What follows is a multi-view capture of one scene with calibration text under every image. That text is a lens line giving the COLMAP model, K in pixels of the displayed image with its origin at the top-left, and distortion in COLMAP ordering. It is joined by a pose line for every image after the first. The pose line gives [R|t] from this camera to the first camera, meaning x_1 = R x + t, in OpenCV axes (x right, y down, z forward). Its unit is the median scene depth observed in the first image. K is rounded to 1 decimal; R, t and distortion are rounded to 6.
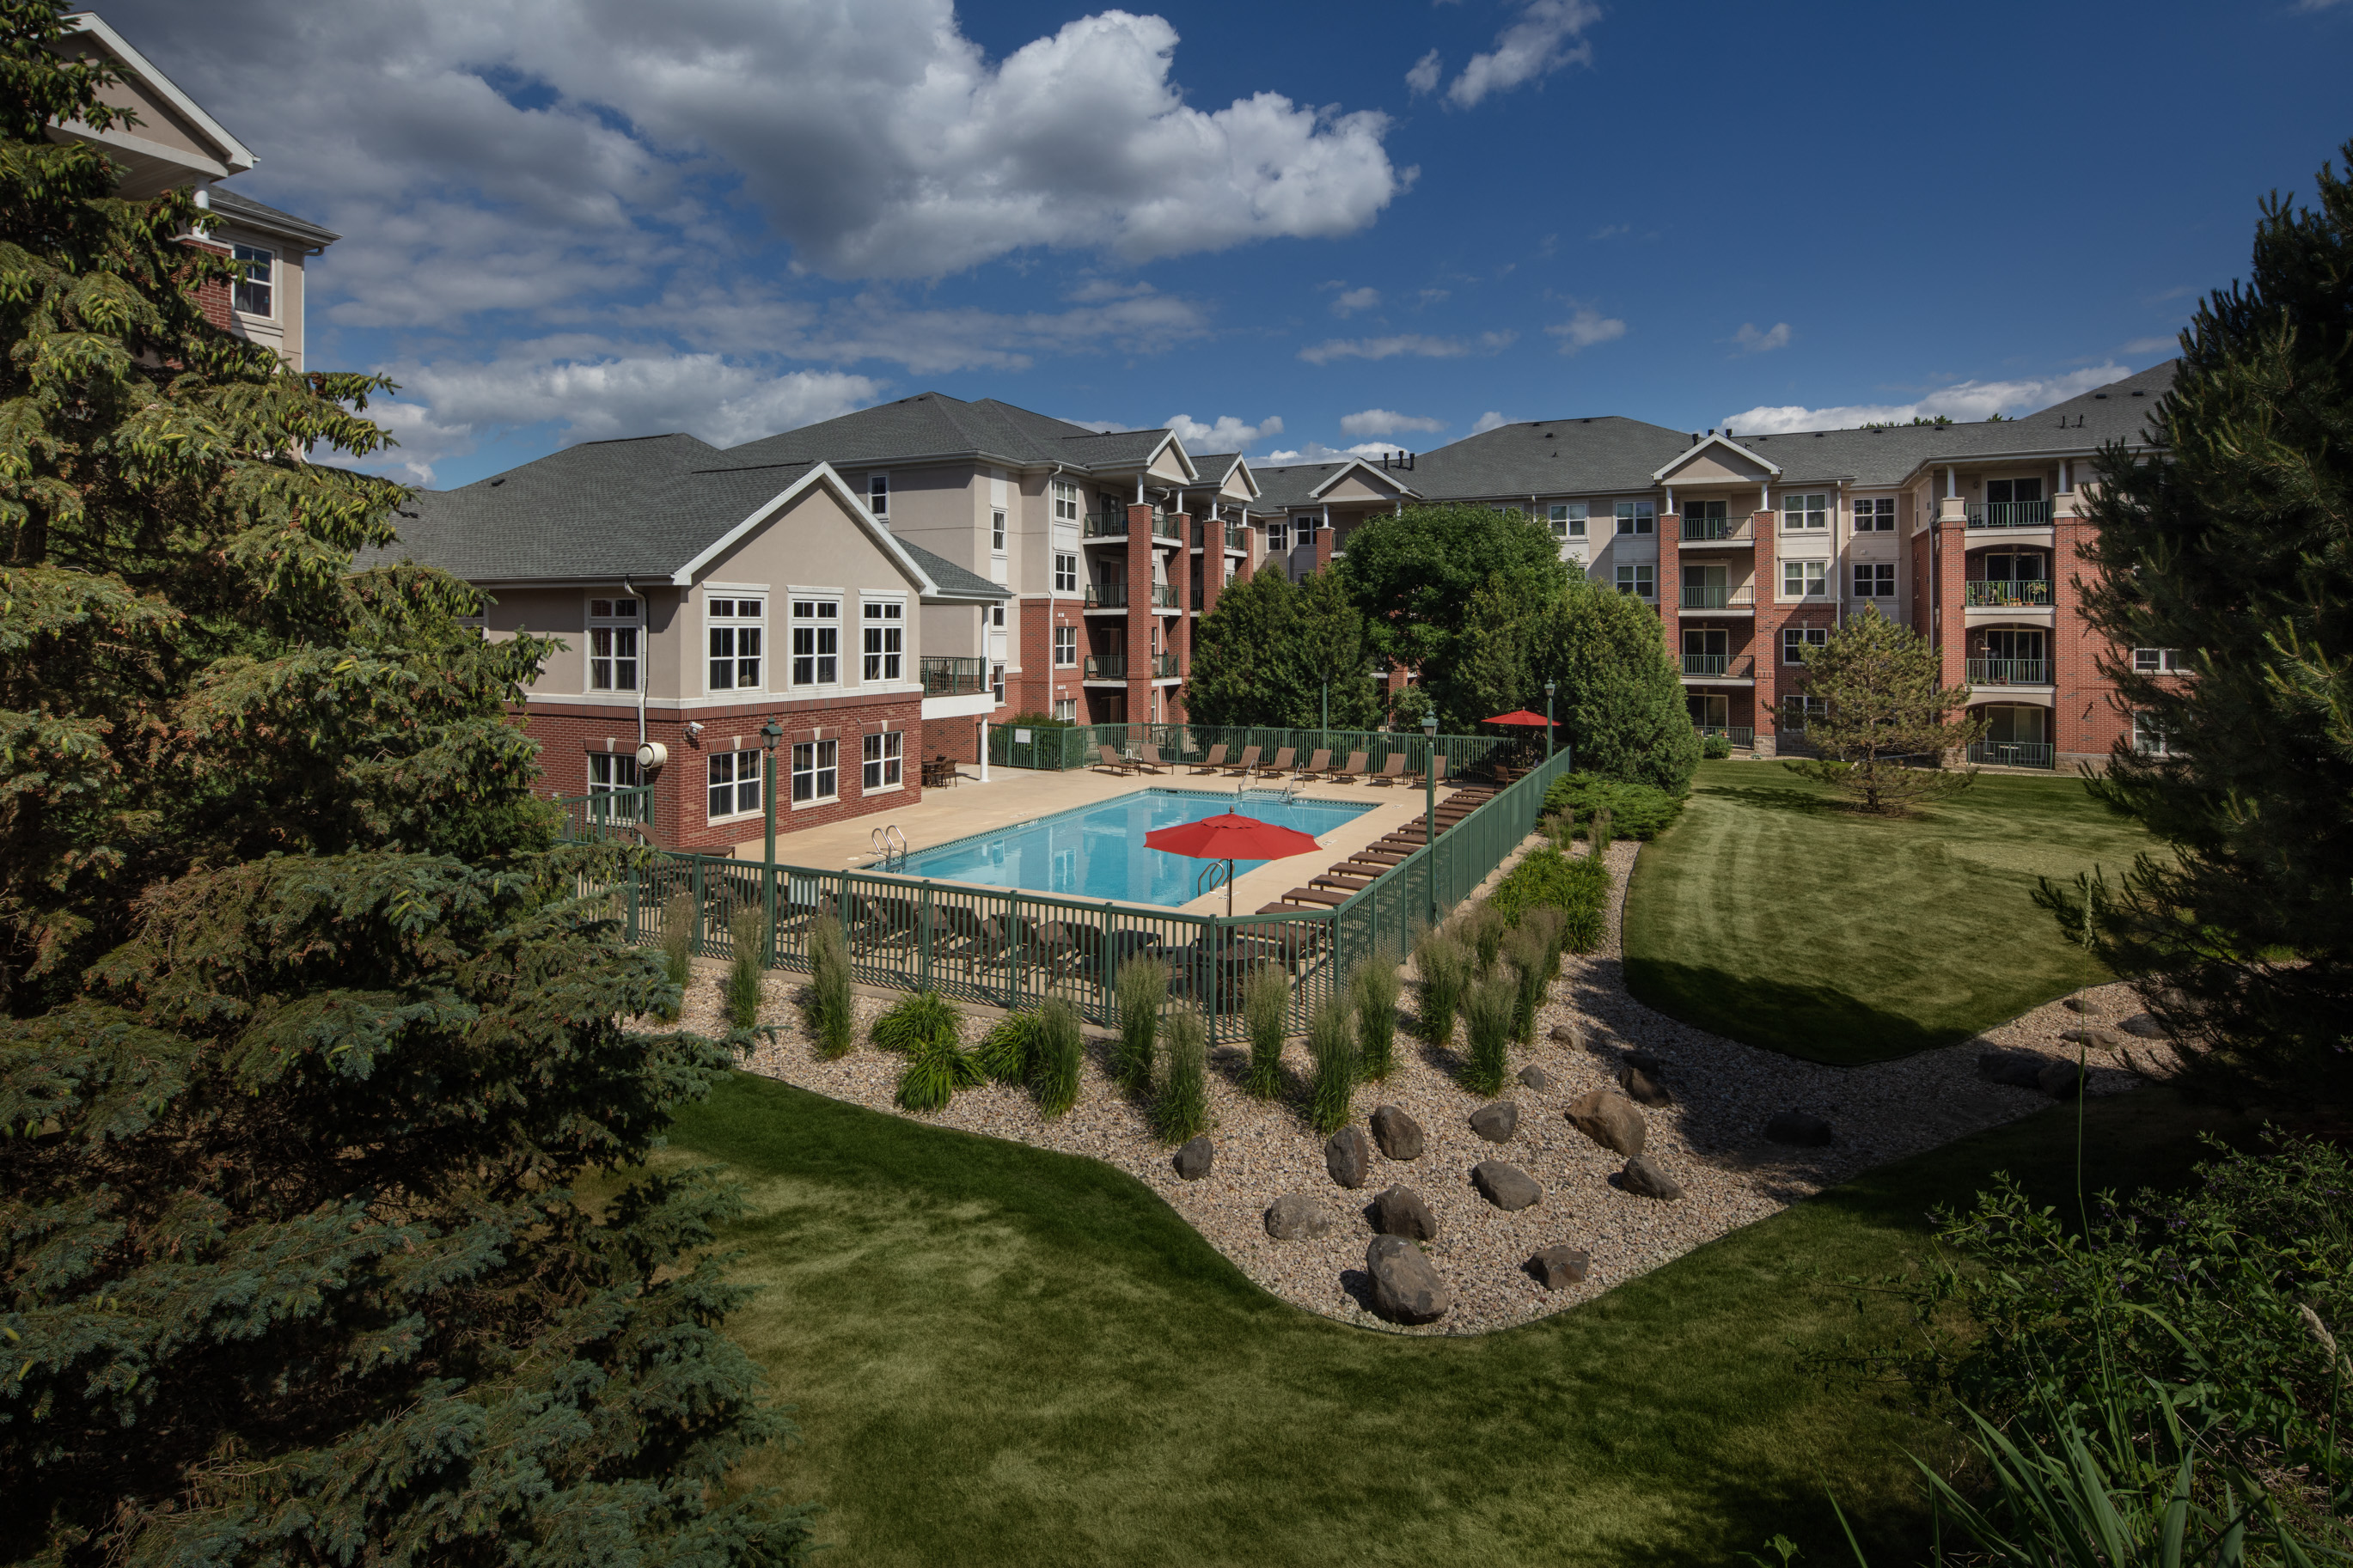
lens RADIAL K [[1159.3, 0, 1178.8], [0, 1159.3, 773.4], [0, 0, 1]] dist [0.001308, 0.000129]
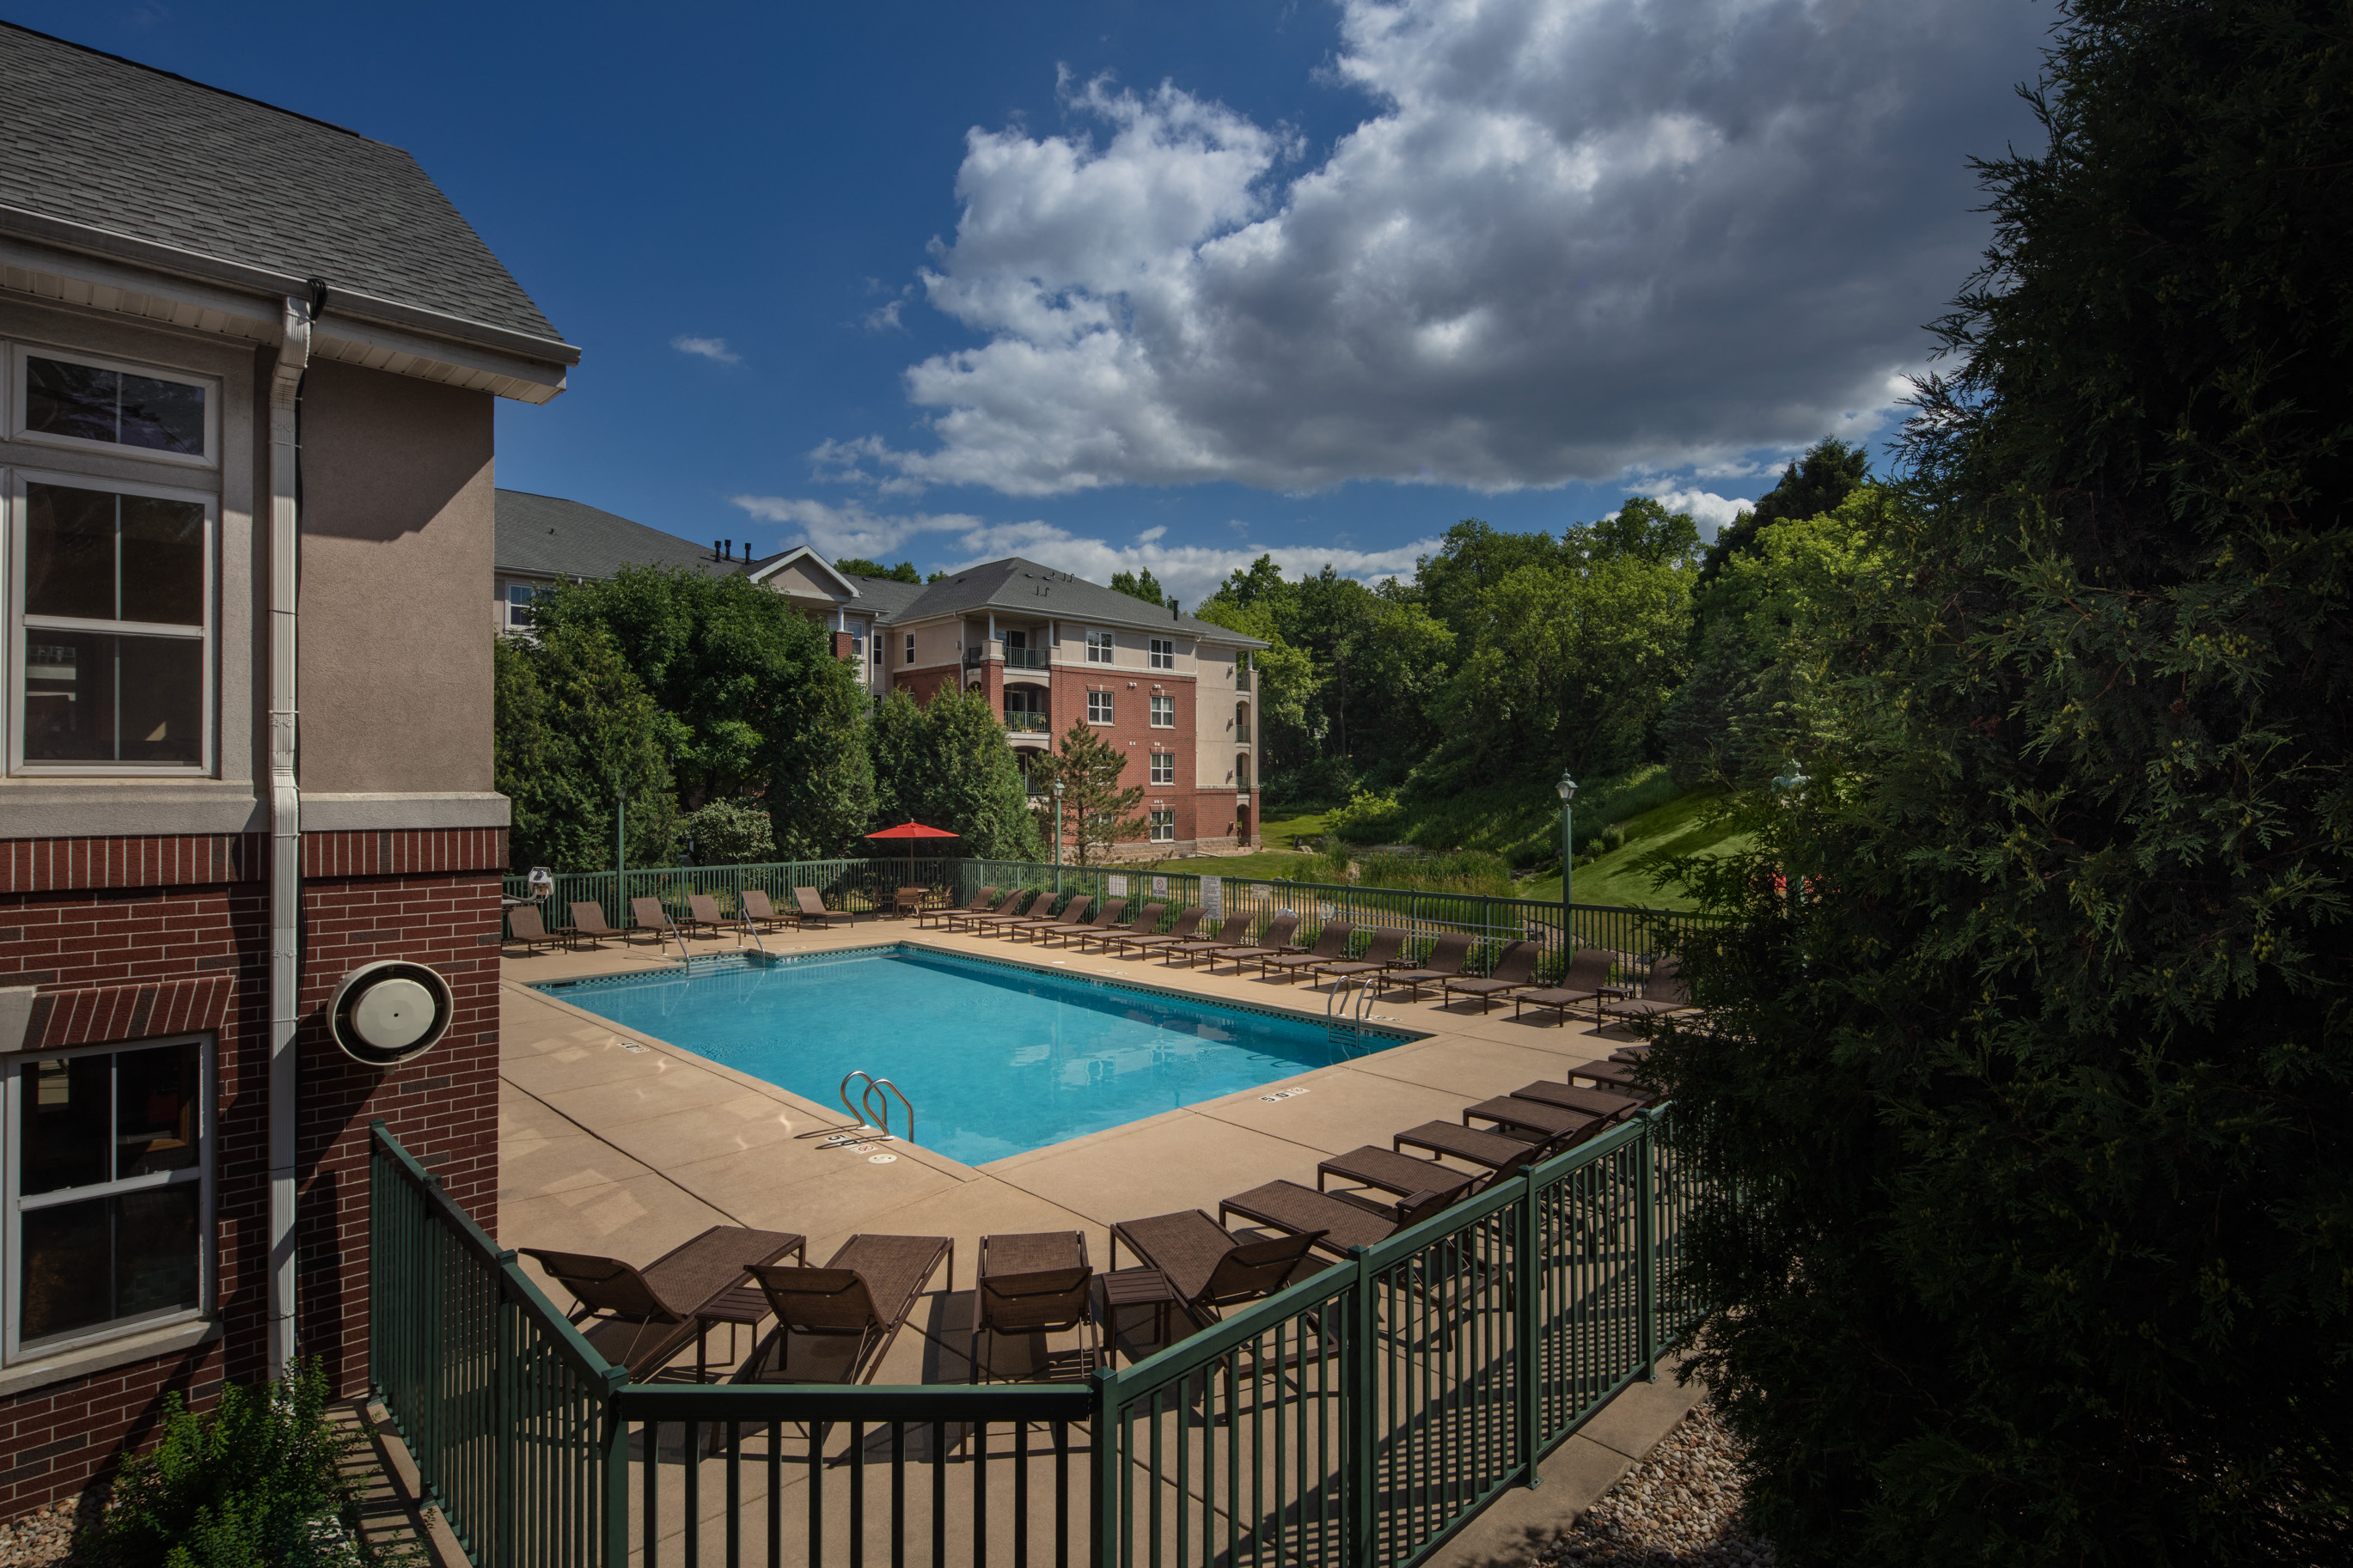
lens RADIAL K [[1159.3, 0, 1180.3], [0, 1159.3, 782.5], [0, 0, 1]] dist [0.001308, 0.000129]
pose [[0.339129, -0.000331, 0.940740, -0.389115], [0.112828, 0.992796, -0.040324, -0.023740], [-0.933949, 0.119817, 0.336724, 0.446841]]
